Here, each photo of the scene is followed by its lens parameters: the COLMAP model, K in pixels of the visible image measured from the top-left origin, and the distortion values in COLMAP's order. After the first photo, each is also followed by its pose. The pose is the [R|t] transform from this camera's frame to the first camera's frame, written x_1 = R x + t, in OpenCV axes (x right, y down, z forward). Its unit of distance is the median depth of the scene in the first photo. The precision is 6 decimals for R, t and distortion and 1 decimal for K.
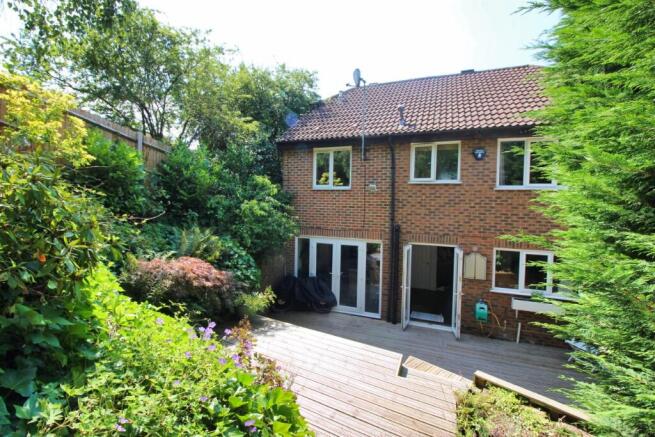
lens RADIAL K [[305.9, 0, 325.3], [0, 305.9, 210.7], [0, 0, 1]] dist [0.004073, -0.014366]
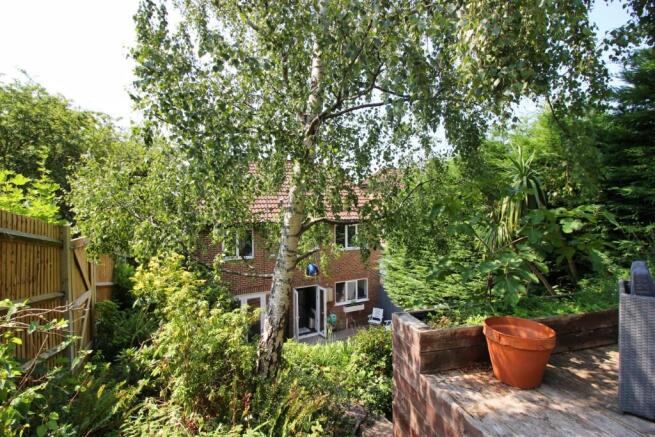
lens RADIAL K [[305.9, 0, 325.3], [0, 305.9, 210.7], [0, 0, 1]] dist [0.004073, -0.014366]
pose [[0.664111, -0.036066, 0.746763, -0.790975], [0.039515, 0.999133, 0.013114, -0.312679], [-0.746589, 0.020799, 0.664960, -0.185499]]
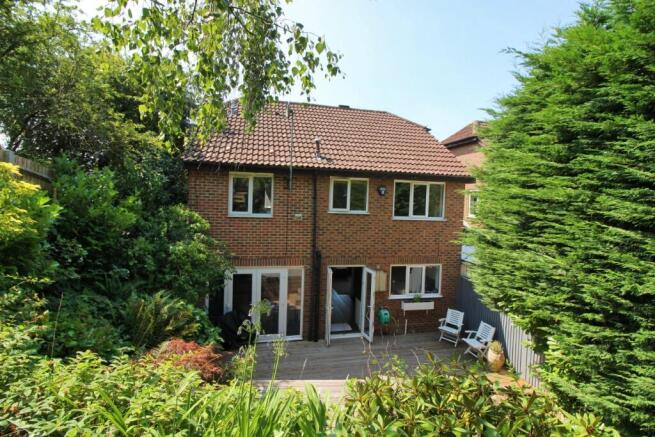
lens RADIAL K [[305.9, 0, 325.3], [0, 305.9, 210.7], [0, 0, 1]] dist [0.004073, -0.014366]
pose [[0.827913, -0.013695, 0.560690, -0.357668], [-0.001982, 0.999624, 0.027343, -0.128063], [-0.560854, -0.023749, 0.827574, 0.091858]]
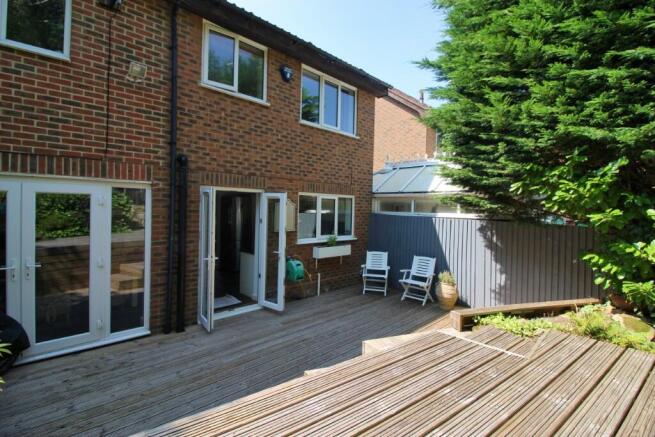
lens RADIAL K [[305.9, 0, 325.3], [0, 305.9, 210.7], [0, 0, 1]] dist [0.004073, -0.014366]
pose [[0.406311, -0.022710, 0.913453, -0.173995], [0.007339, 0.999740, 0.021591, 0.141843], [-0.913706, -0.002069, 0.406372, 0.542366]]
